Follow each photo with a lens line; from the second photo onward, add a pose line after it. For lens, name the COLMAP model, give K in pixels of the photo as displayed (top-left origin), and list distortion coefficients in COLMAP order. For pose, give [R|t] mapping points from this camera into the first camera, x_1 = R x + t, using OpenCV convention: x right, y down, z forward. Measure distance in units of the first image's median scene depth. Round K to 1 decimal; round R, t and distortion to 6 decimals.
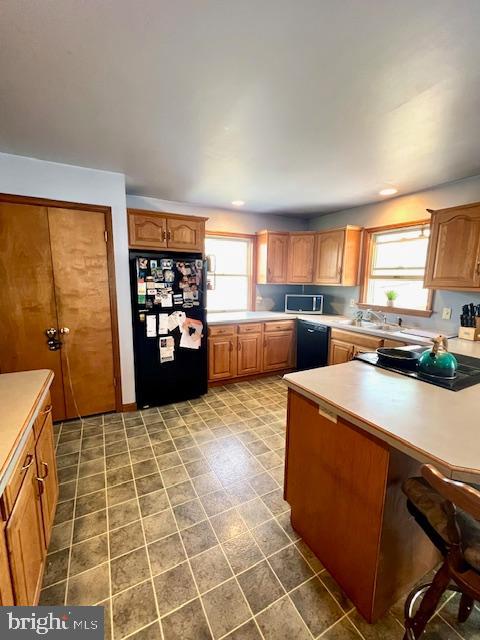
lens RADIAL K [[267.3, 0, 240.0], [0, 267.3, 320.0], [0, 0, 1]] dist [-0.003633, -0.000583]
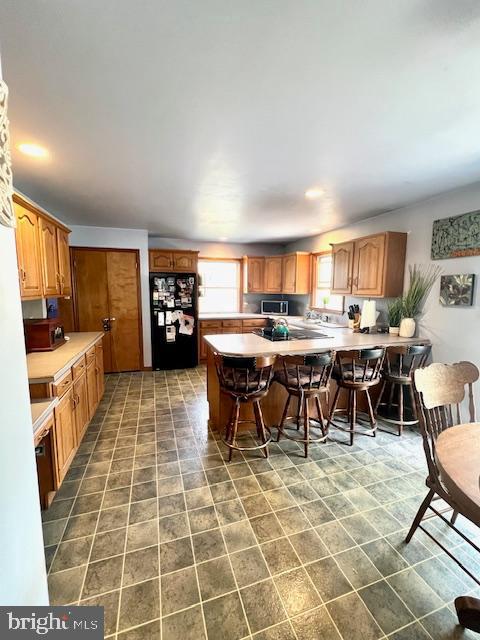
lens RADIAL K [[267.3, 0, 240.0], [0, 267.3, 320.0], [0, 0, 1]] dist [-0.003633, -0.000583]
pose [[0.986033, 0.011794, -0.166130, 0.396297], [-0.018470, 0.999080, -0.038698, 0.080486], [0.165521, 0.041226, 0.985344, -0.508806]]
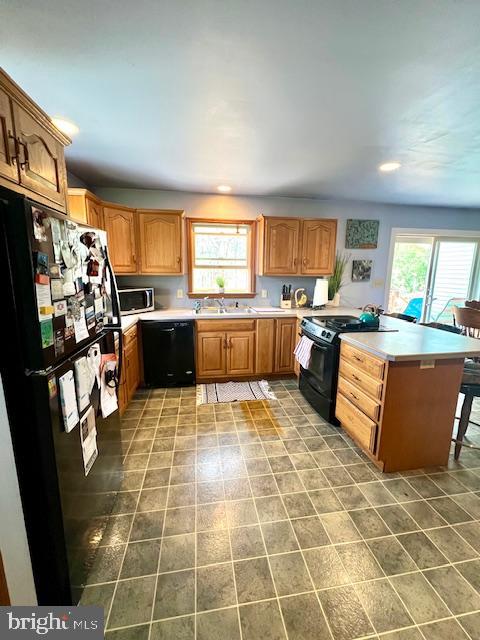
lens RADIAL K [[267.3, 0, 240.0], [0, 267.3, 320.0], [0, 0, 1]] dist [-0.003633, -0.000583]
pose [[0.318810, -0.182879, 0.930008, -0.546496], [0.142608, 0.979295, 0.143684, -0.099350], [-0.937029, 0.086818, 0.338289, 0.613220]]
